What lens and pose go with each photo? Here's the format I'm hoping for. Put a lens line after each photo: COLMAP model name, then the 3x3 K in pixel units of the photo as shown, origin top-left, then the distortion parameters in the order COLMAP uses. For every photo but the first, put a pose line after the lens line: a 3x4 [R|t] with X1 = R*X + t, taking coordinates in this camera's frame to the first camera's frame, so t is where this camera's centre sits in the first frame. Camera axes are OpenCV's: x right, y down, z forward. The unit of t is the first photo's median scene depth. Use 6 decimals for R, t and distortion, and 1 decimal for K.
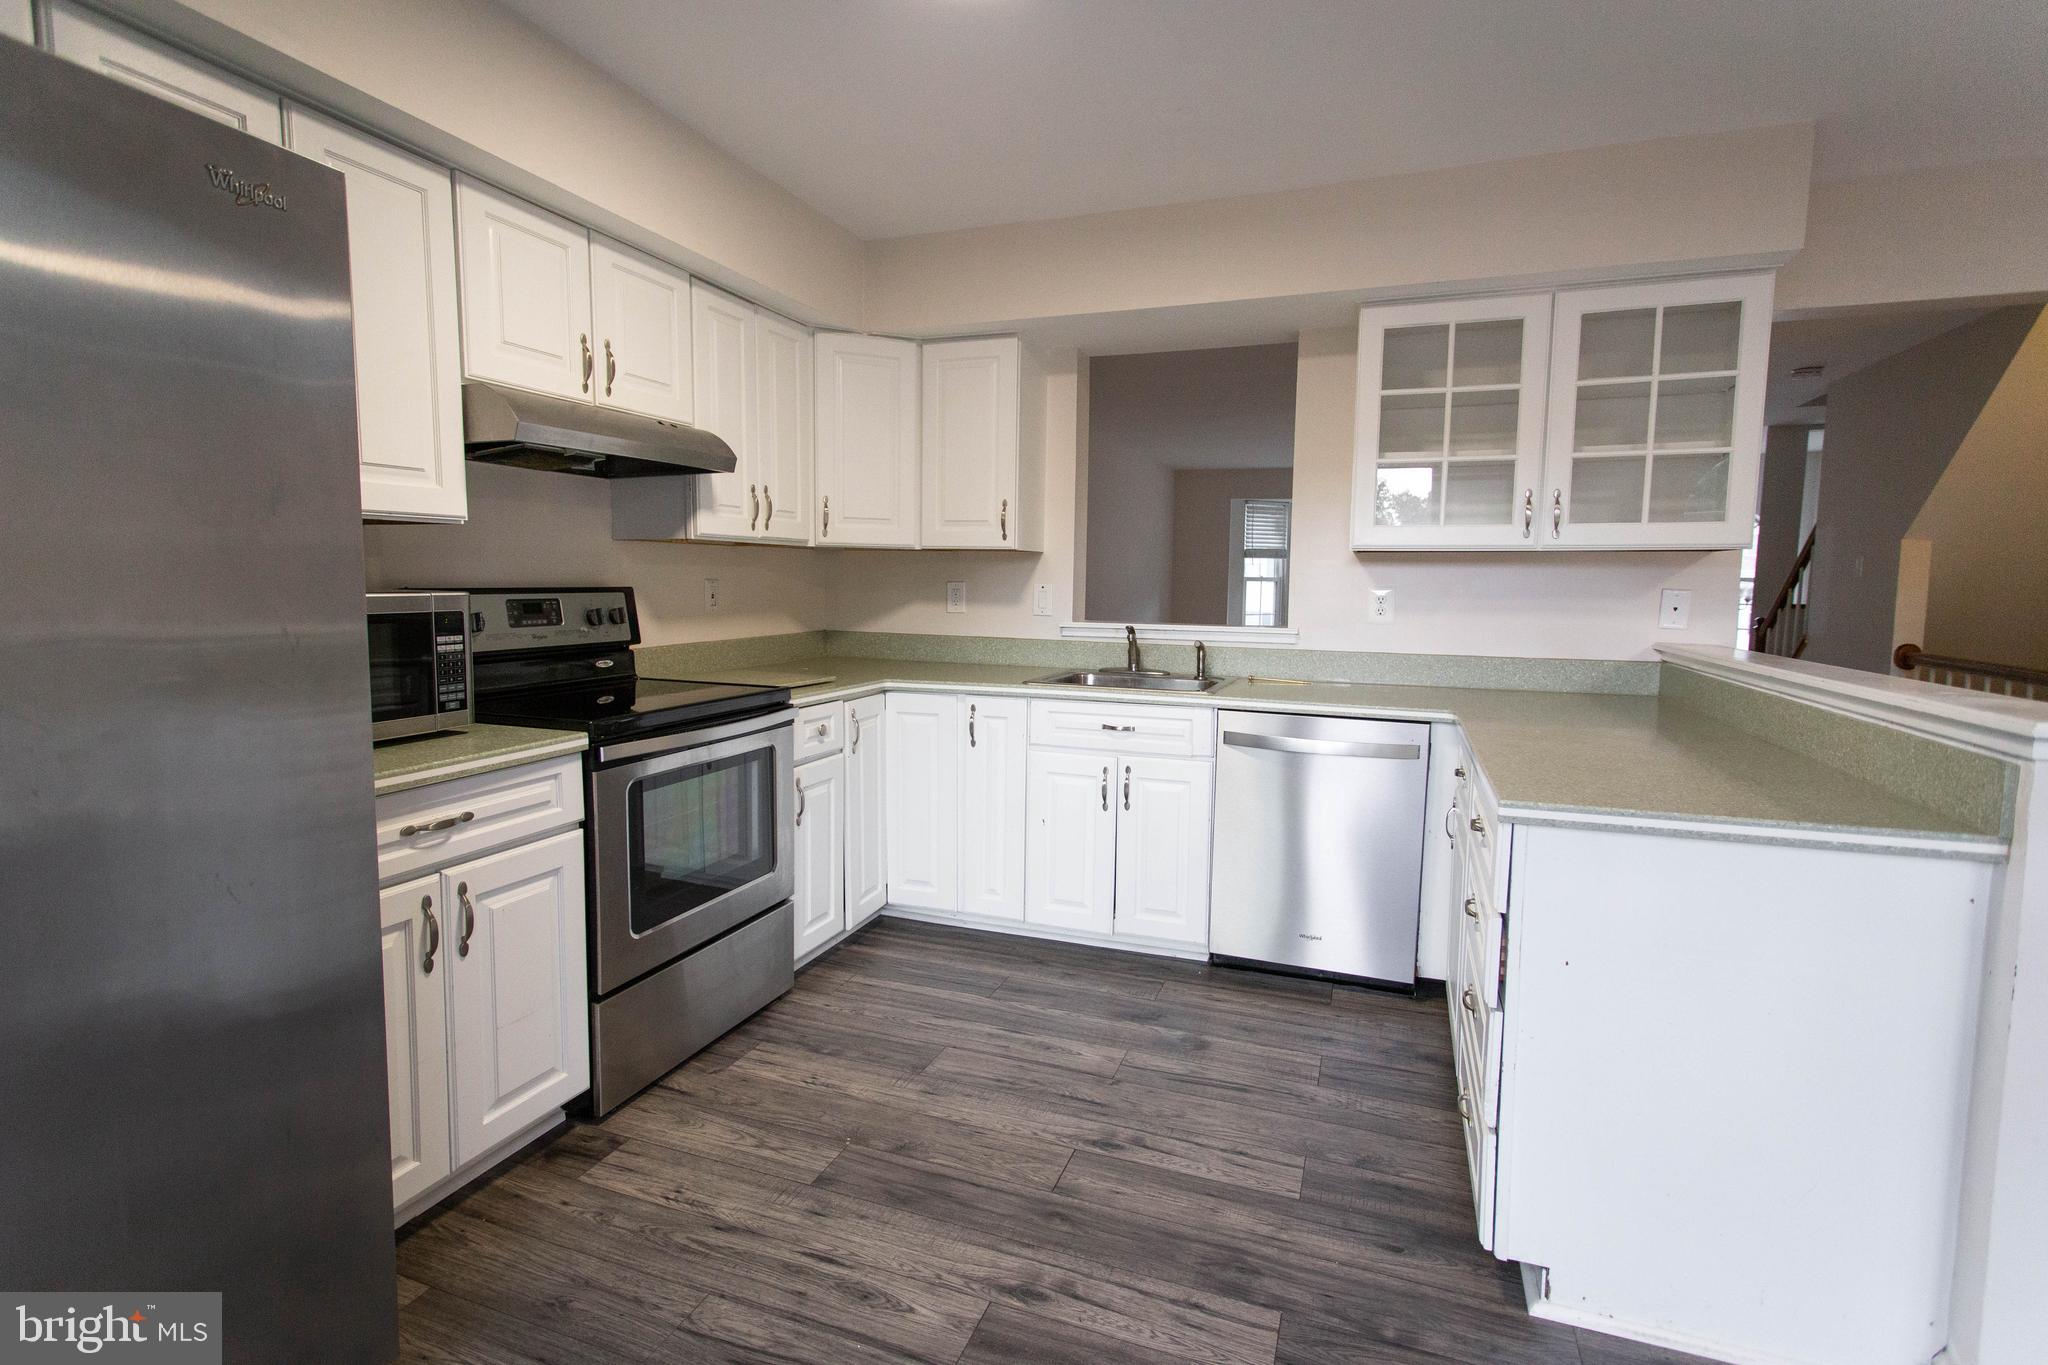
lens RADIAL K [[976.7, 0, 1016.5], [0, 976.7, 674.4], [0, 0, 1]] dist [-0.010848, 0.003085]
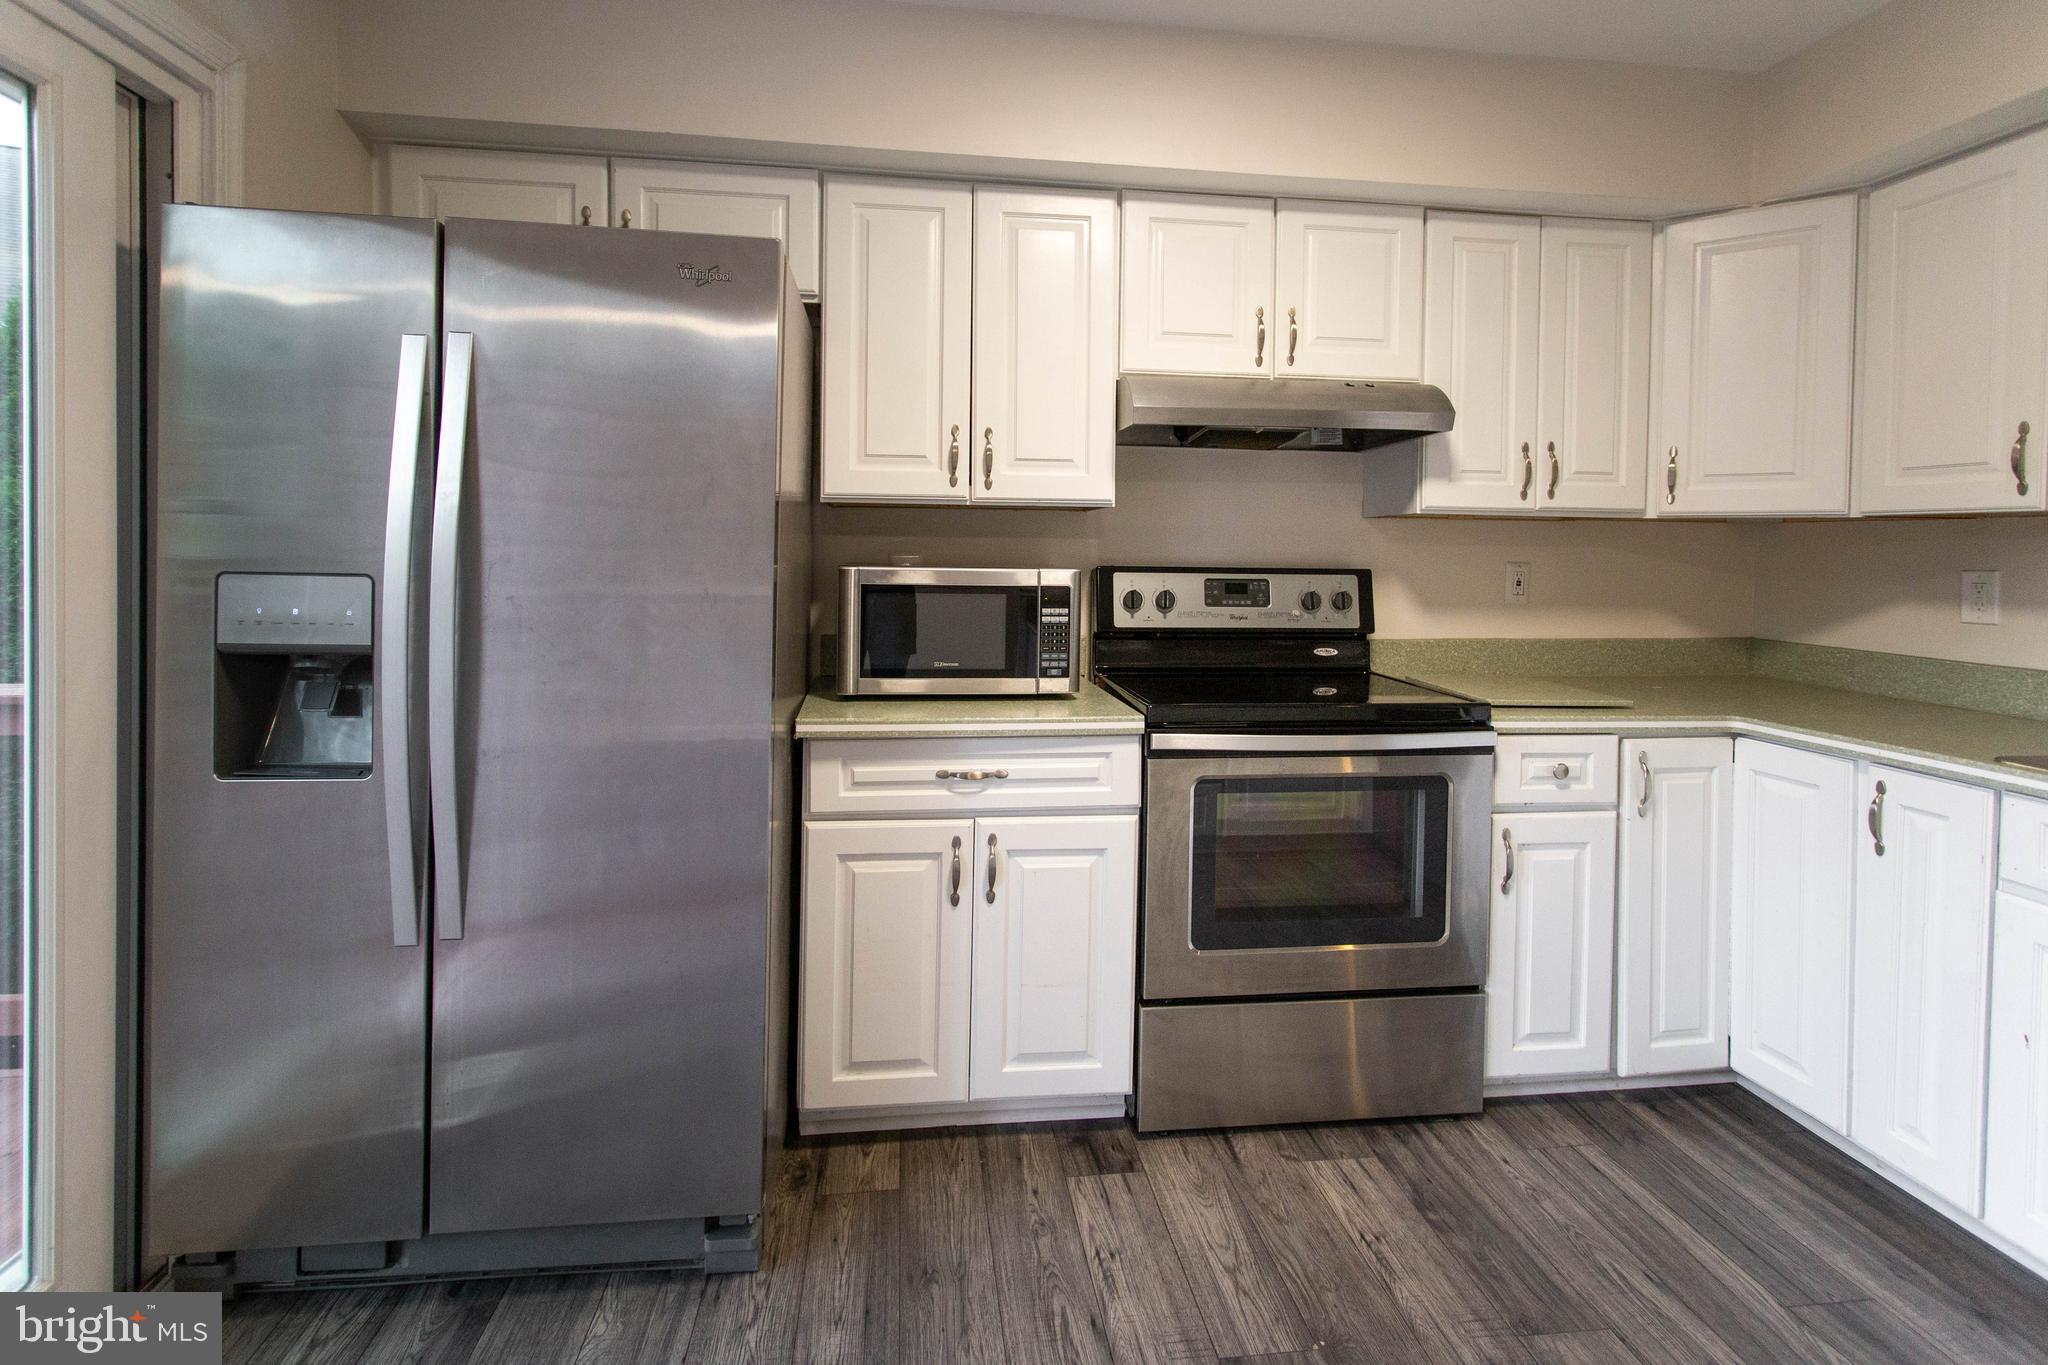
lens RADIAL K [[976.7, 0, 1011.0], [0, 976.7, 563.7], [0, 0, 1]] dist [-0.010848, 0.003085]
pose [[0.459169, 0.007227, -0.888319, 0.269072], [-0.095481, 0.994576, -0.041262, -0.028584], [0.883203, 0.103764, 0.457369, 0.323420]]
